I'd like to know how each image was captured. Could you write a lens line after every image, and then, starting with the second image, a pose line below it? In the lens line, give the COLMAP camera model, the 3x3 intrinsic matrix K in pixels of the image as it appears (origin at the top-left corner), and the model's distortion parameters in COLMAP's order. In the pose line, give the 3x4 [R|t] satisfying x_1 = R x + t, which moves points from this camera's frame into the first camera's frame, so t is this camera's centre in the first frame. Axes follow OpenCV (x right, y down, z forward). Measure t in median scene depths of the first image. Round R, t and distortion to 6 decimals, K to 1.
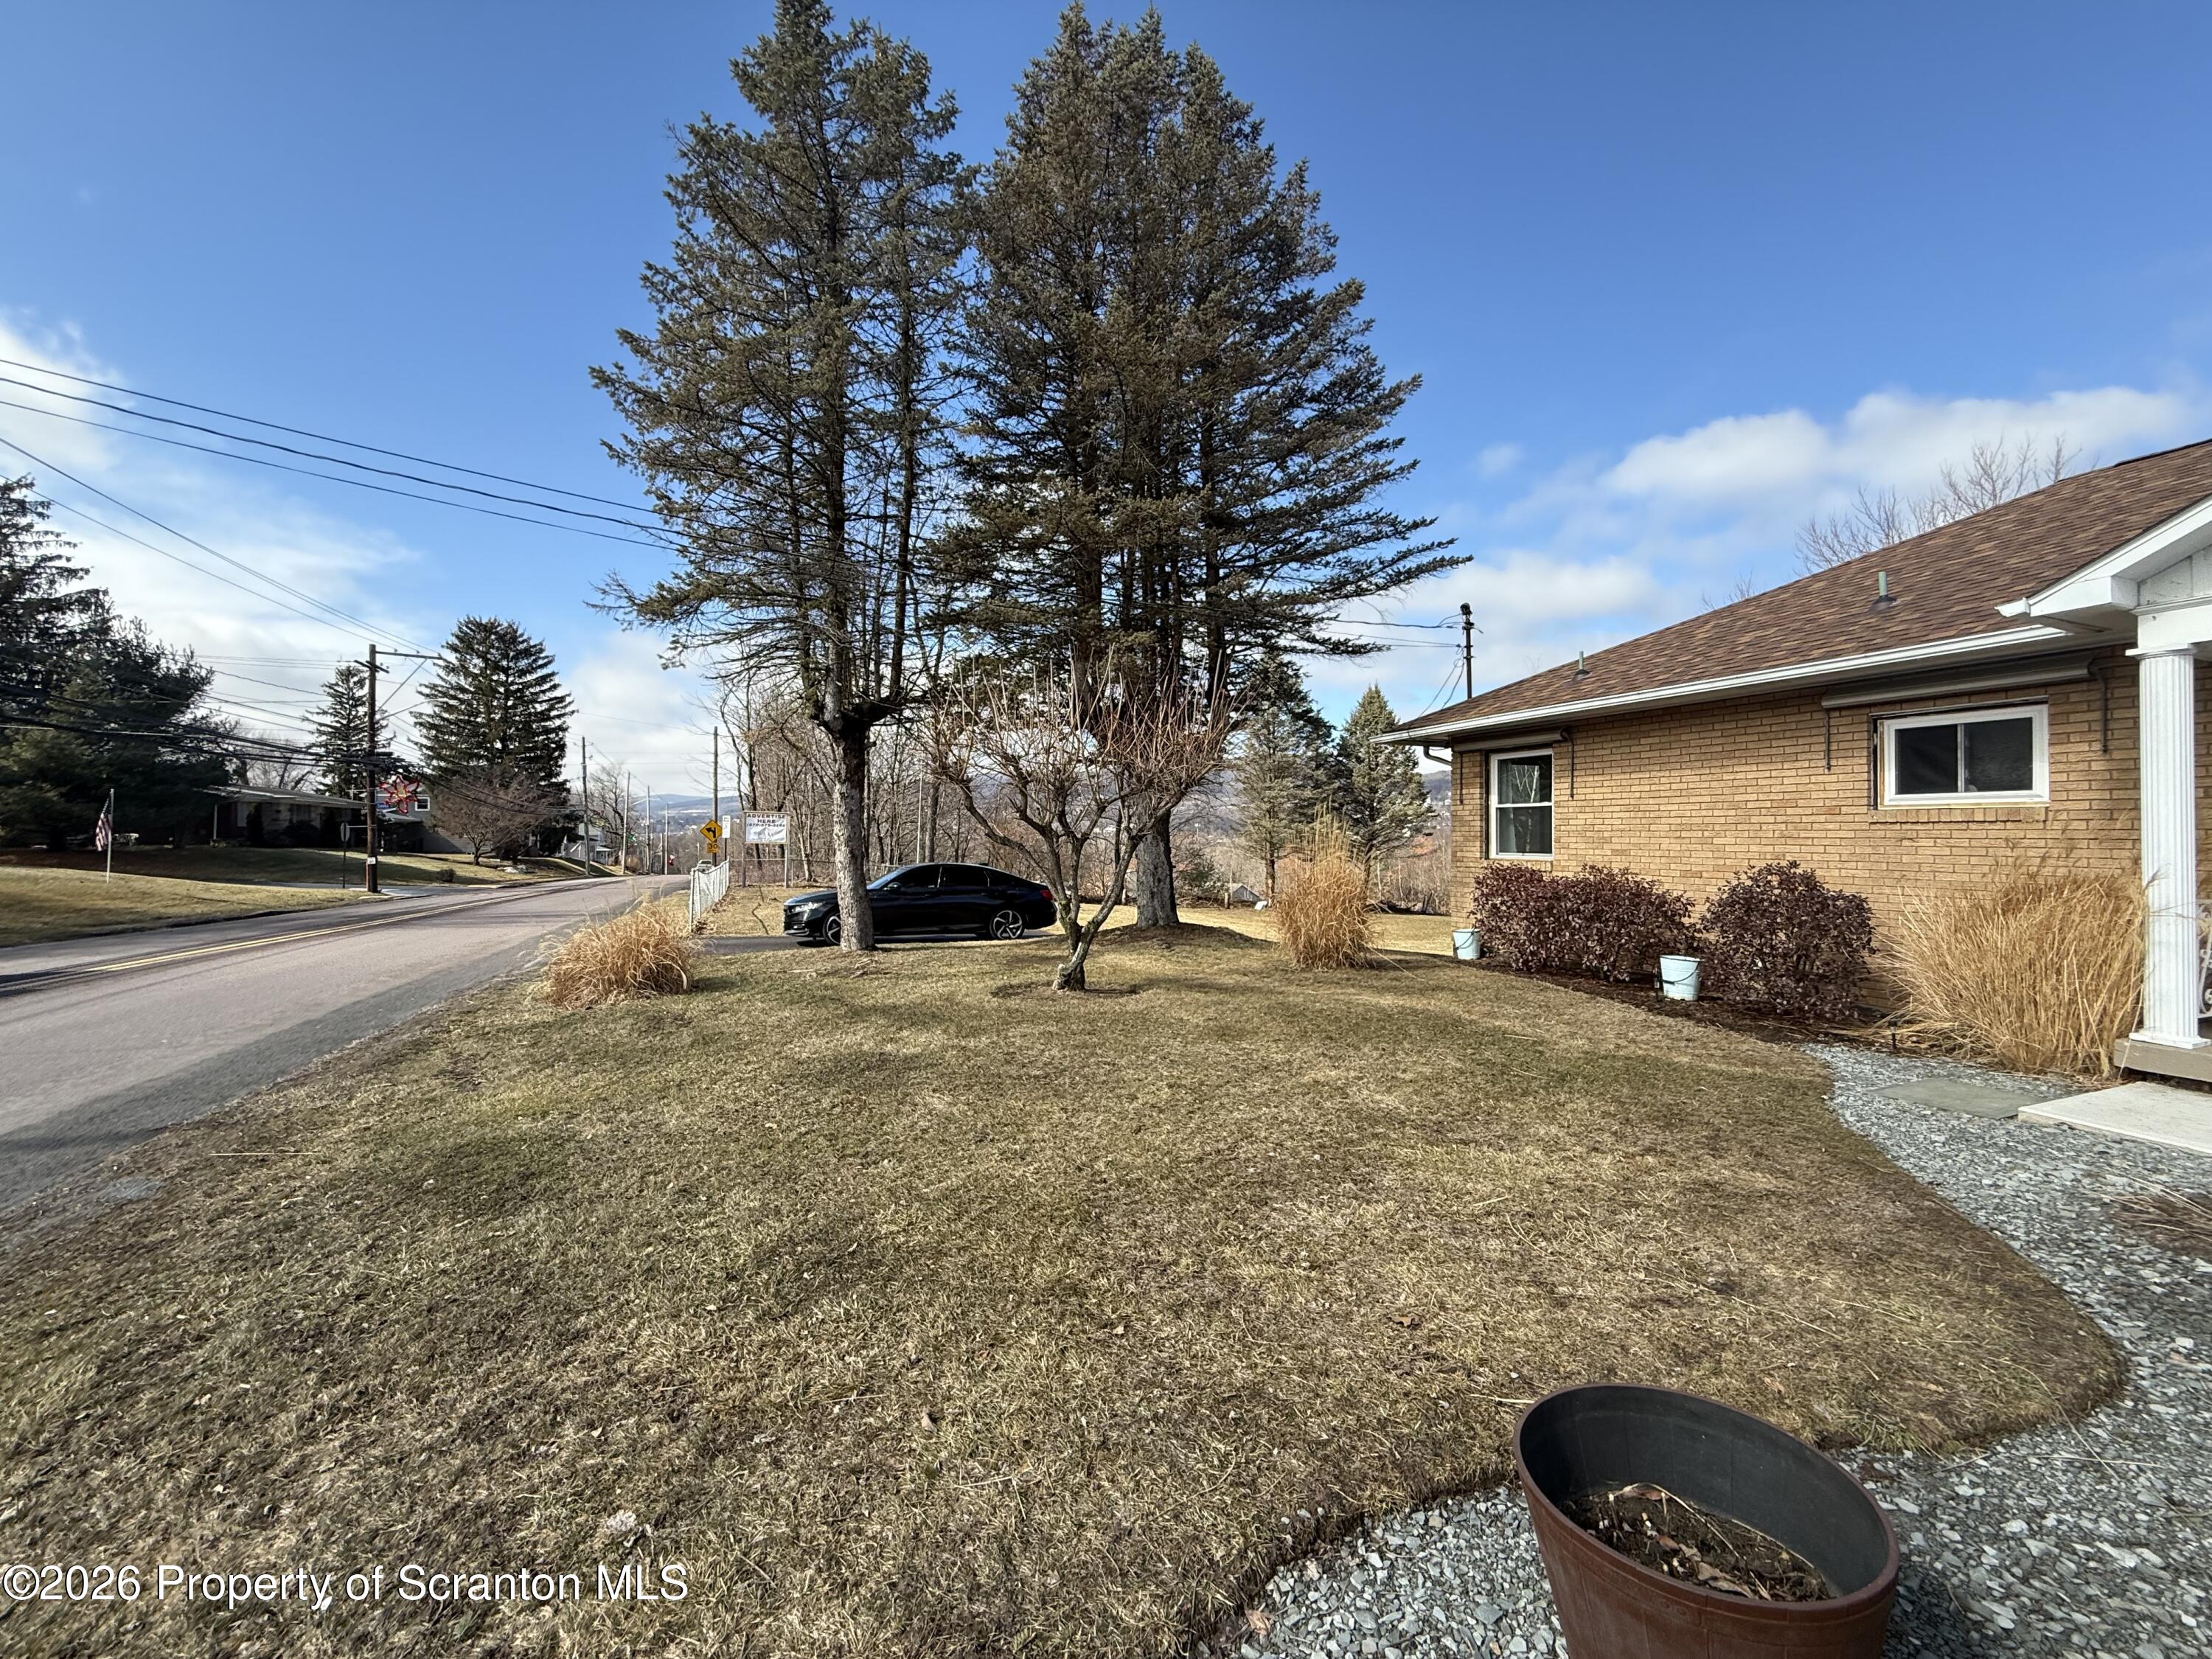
lens RADIAL K [[880.1, 0, 1106.0], [0, 880.1, 829.5], [0, 0, 1]] dist [-0.000674, -0.000159]
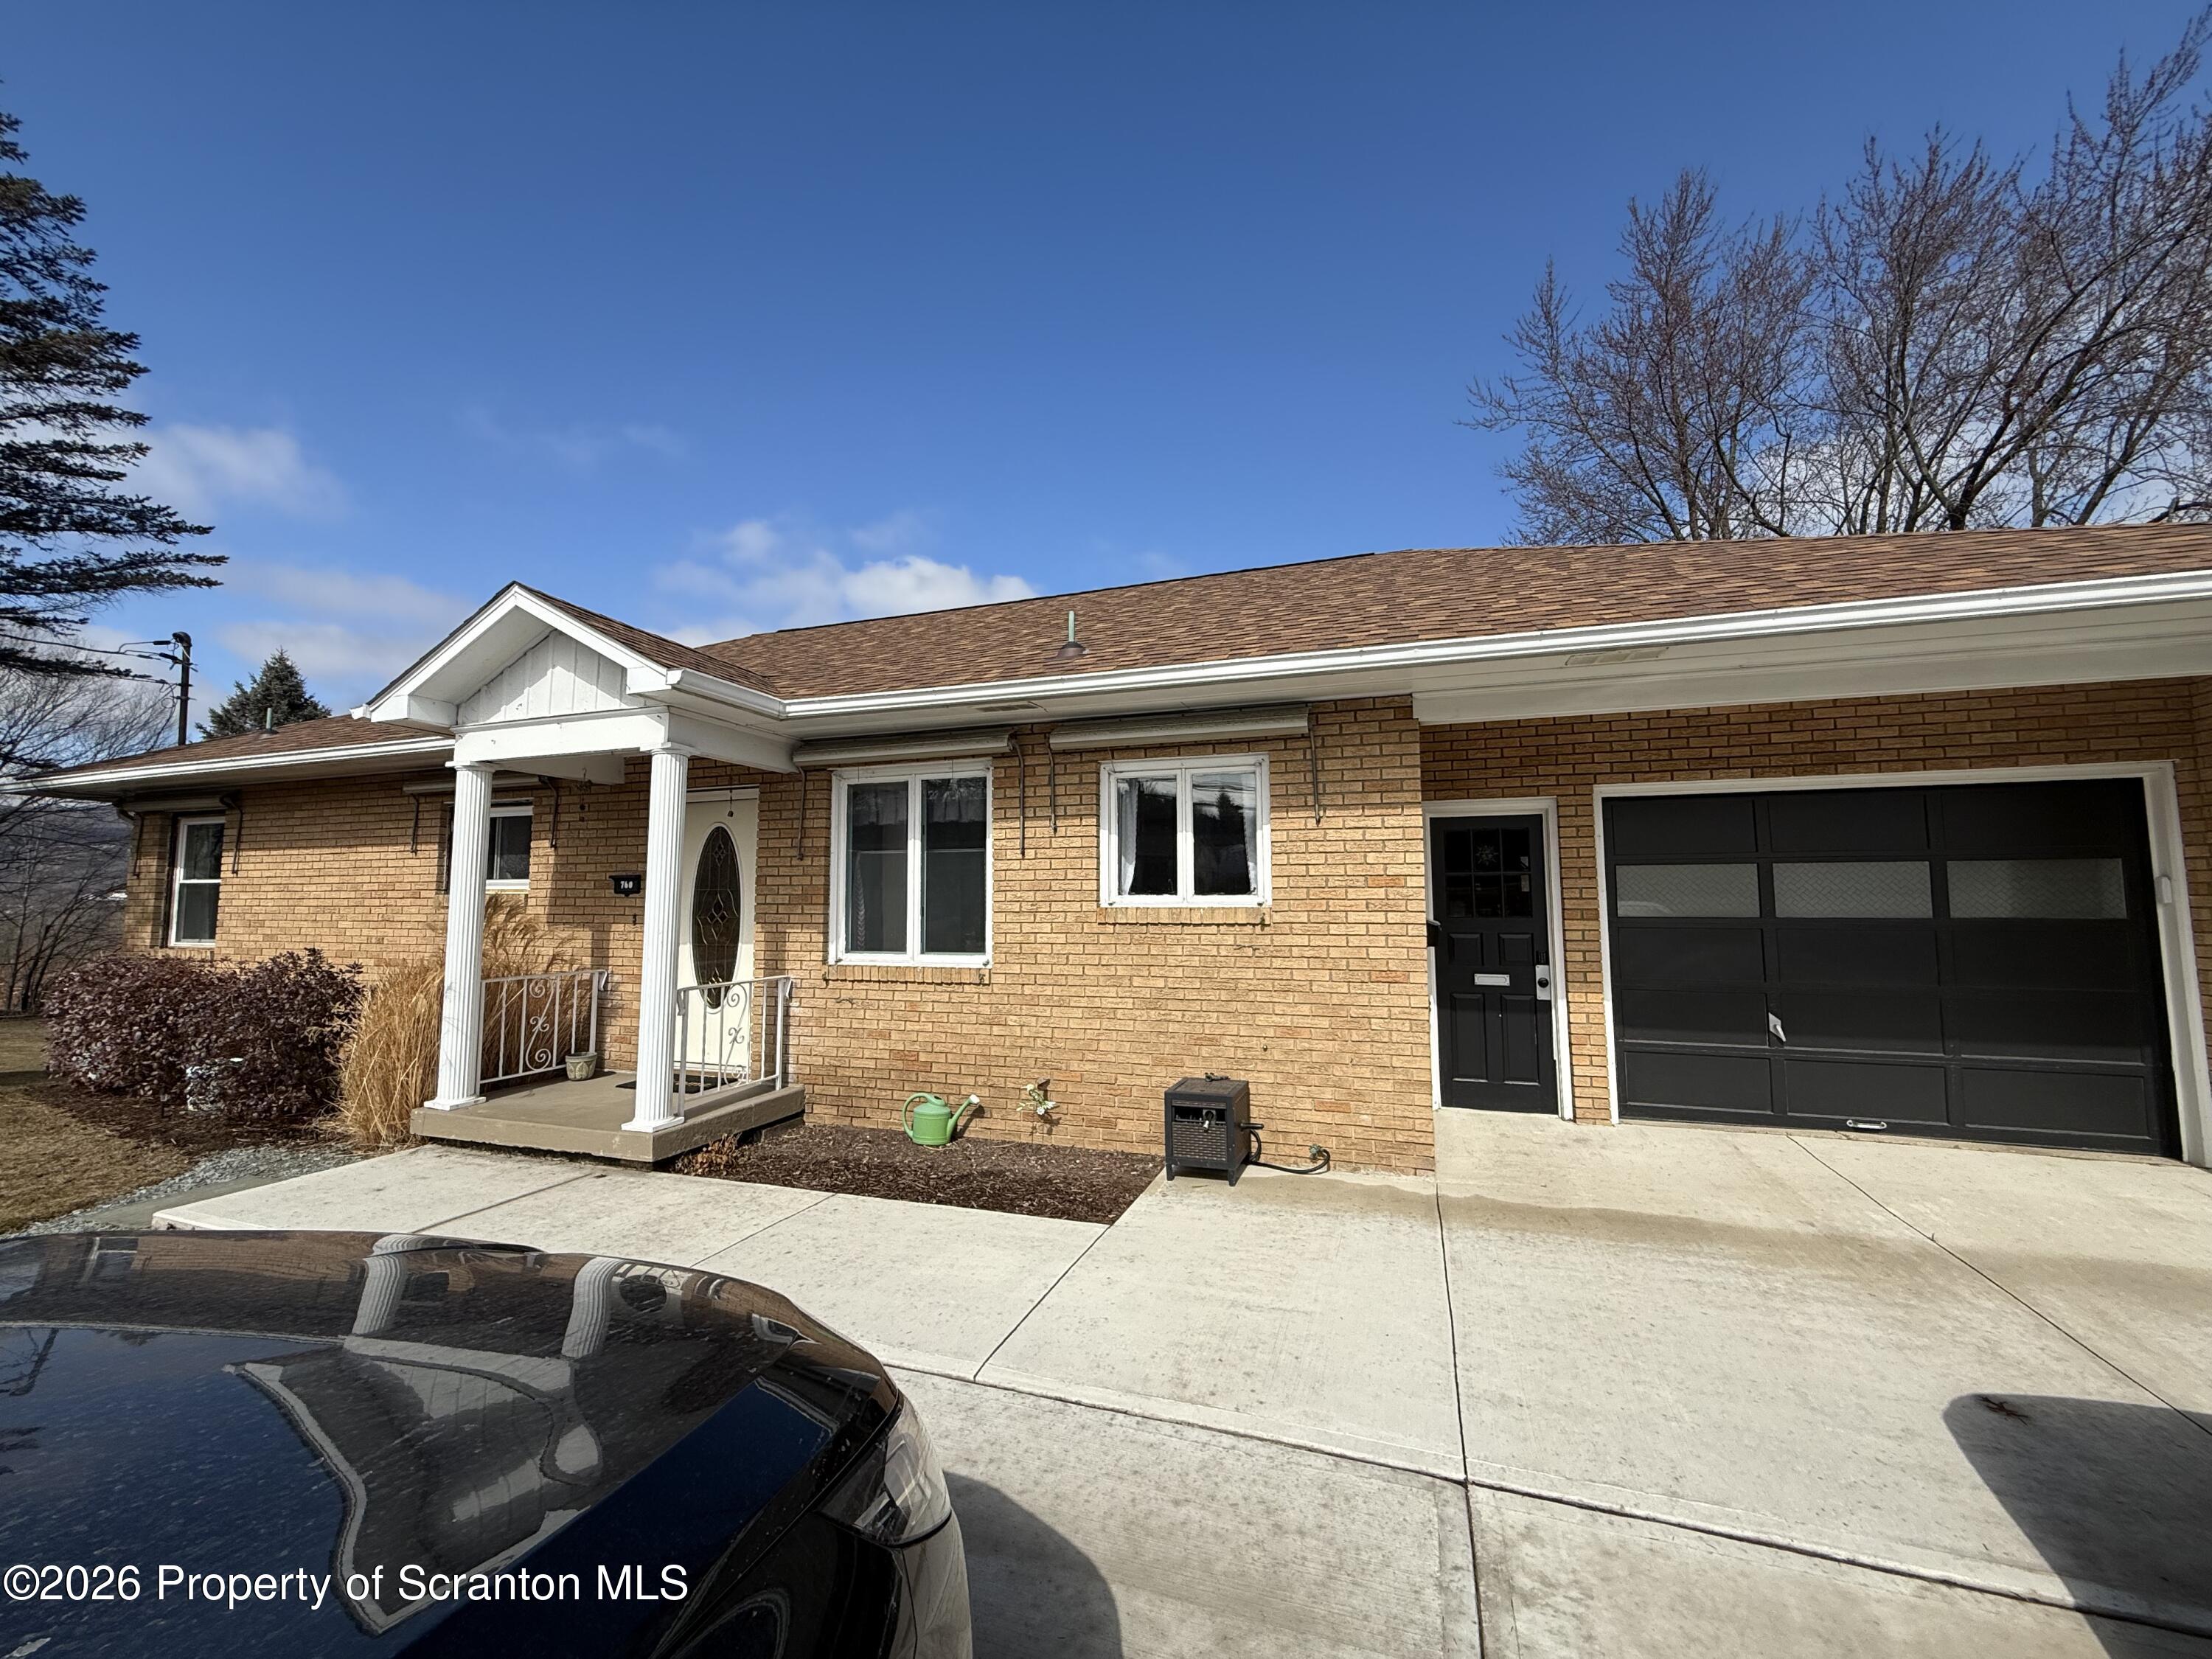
lens RADIAL K [[880.1, 0, 1106.0], [0, 880.1, 829.5], [0, 0, 1]] dist [-0.000674, -0.000159]
pose [[0.657053, 0.055605, 0.751791, 0.497771], [0.001993, 0.997144, -0.075494, -0.015486], [-0.753842, 0.051102, 0.655066, -0.228353]]
